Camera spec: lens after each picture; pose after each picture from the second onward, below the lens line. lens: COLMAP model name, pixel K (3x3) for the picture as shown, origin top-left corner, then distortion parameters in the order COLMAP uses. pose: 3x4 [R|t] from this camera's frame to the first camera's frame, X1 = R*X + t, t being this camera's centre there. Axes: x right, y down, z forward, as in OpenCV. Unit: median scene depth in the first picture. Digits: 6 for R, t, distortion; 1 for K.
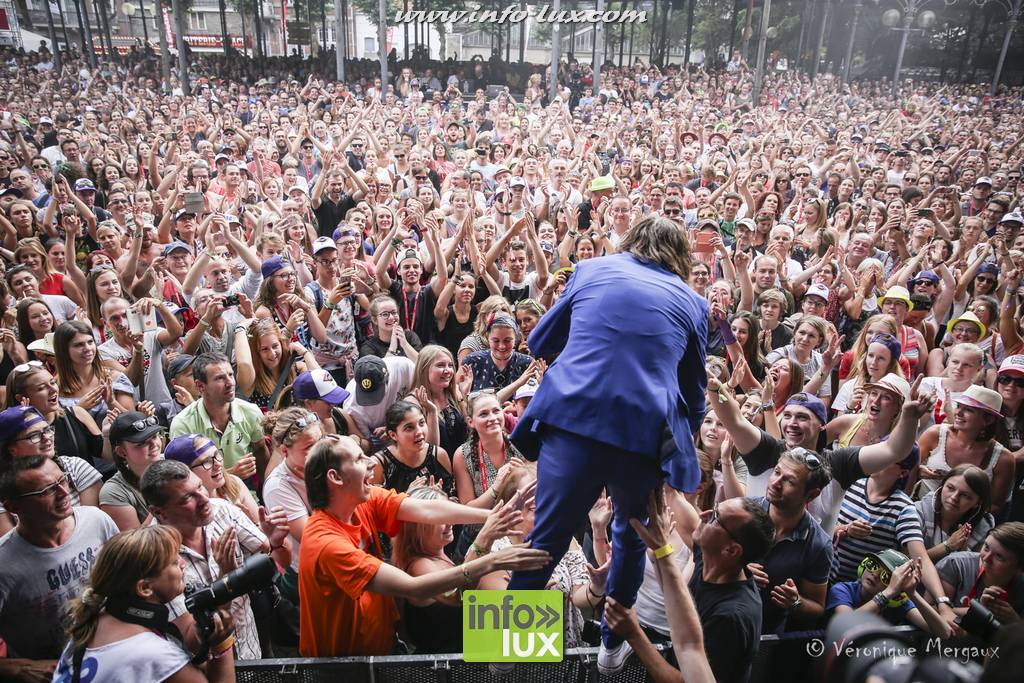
lens RADIAL K [[692.6, 0, 512.0], [0, 692.6, 341.5], [0, 0, 1]] dist [-0.108985, 0.081199]
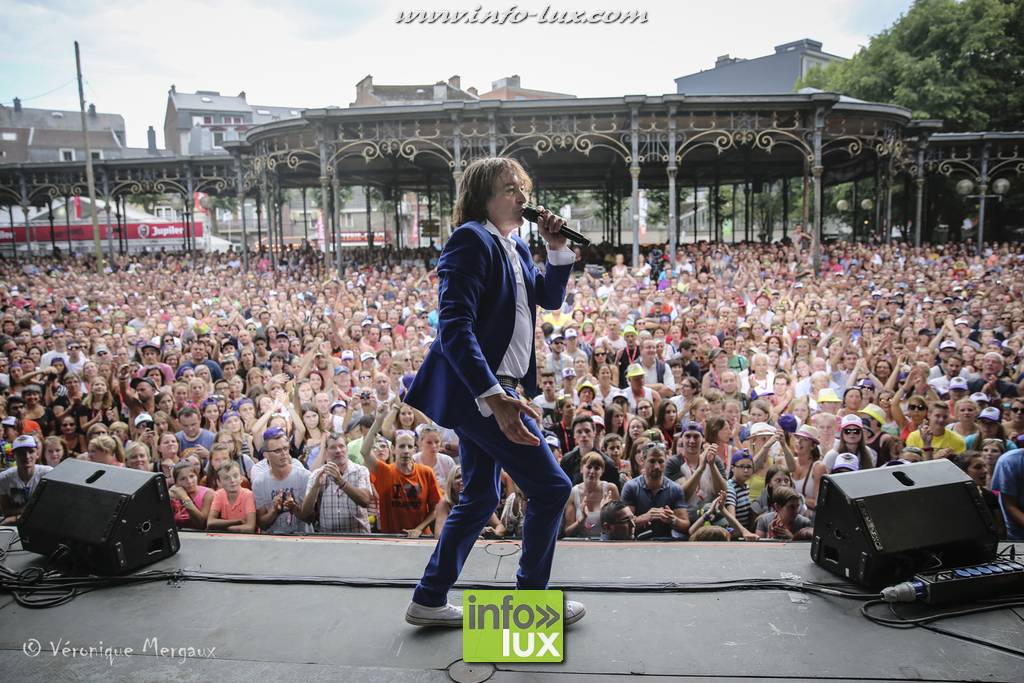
lens RADIAL K [[757.0, 0, 514.4], [0, 757.0, 351.0], [0, 0, 1]] dist [-0.130460, 0.145646]
pose [[0.983449, -0.023454, -0.179662, 0.048243], [-0.021310, 0.969732, -0.243239, 0.055252], [0.179928, 0.243042, 0.953182, -0.144565]]
